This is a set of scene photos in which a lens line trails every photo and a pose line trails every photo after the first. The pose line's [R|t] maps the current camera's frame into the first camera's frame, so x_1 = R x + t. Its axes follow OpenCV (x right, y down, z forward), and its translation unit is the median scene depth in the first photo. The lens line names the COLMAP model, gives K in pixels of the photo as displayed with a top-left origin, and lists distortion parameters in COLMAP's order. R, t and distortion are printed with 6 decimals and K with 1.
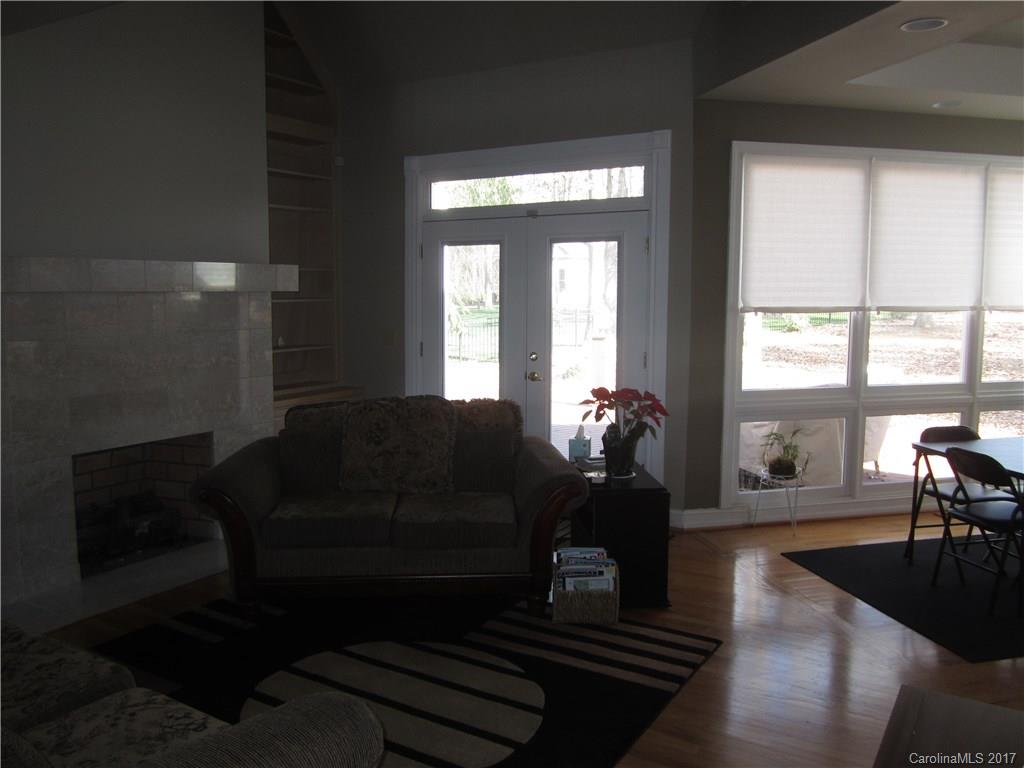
lens RADIAL K [[837.7, 0, 513.8], [0, 837.7, 383.6], [0, 0, 1]] dist [-0.051401, 0.011068]
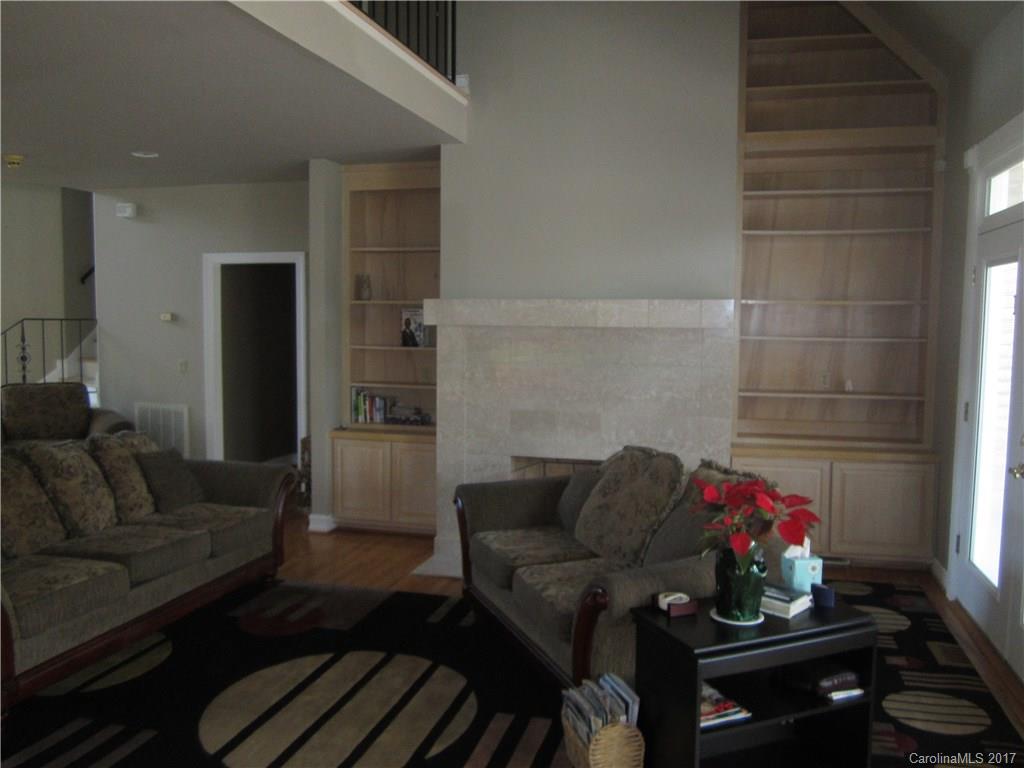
lens RADIAL K [[837.7, 0, 512.2], [0, 837.7, 380.6], [0, 0, 1]] dist [-0.051401, 0.011068]
pose [[0.290686, 0.071388, -0.954152, 0.639458], [-0.114298, 0.992663, 0.039447, -0.072995], [0.949967, 0.097591, 0.296712, 0.588904]]
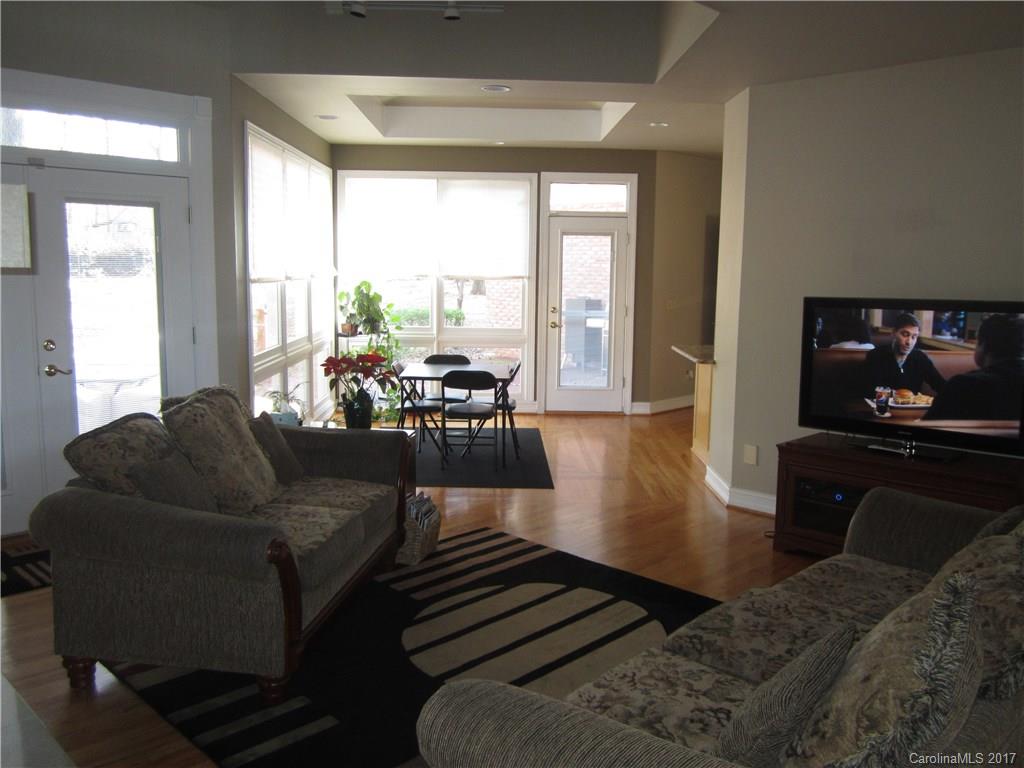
lens RADIAL K [[837.7, 0, 518.5], [0, 837.7, 385.7], [0, 0, 1]] dist [-0.051401, 0.011068]
pose [[0.222196, -0.141218, 0.964721, -0.825982], [0.098190, 0.987666, 0.121962, -0.060880], [-0.970045, 0.067627, 0.233321, 0.511391]]
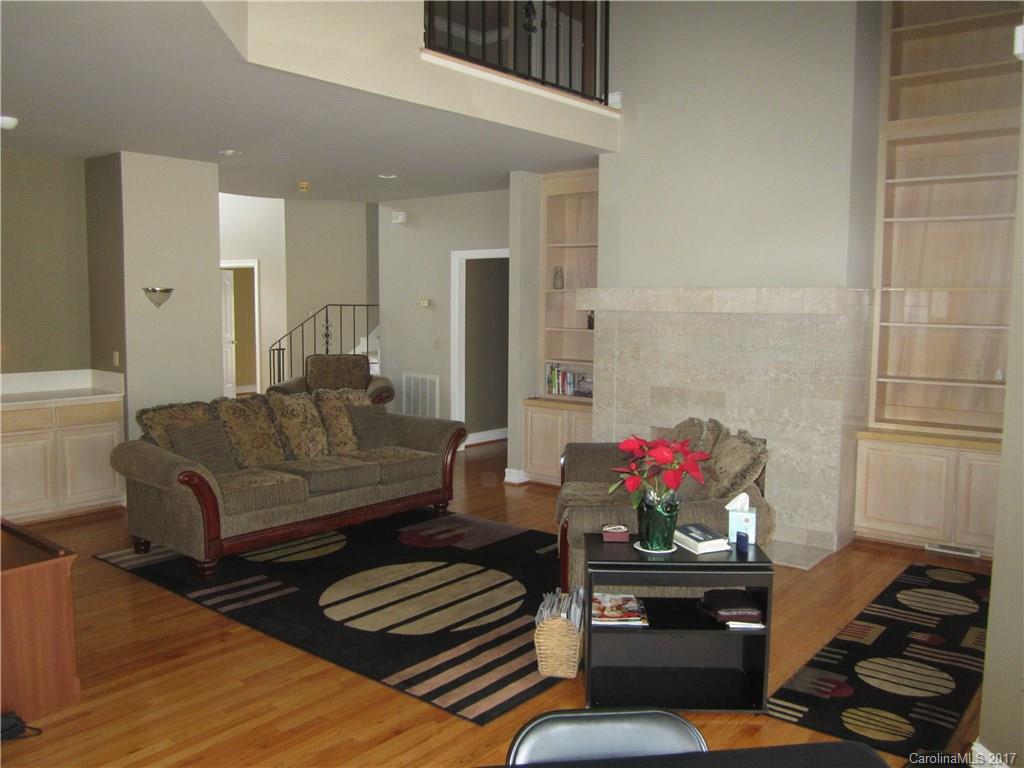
lens RADIAL K [[837.7, 0, 513.0], [0, 837.7, 381.7], [0, 0, 1]] dist [-0.051401, 0.011068]
pose [[-0.130466, 0.090711, -0.987294, 0.863597], [-0.118071, 0.987298, 0.106314, -0.108014], [0.984397, 0.130441, -0.118098, 0.888369]]
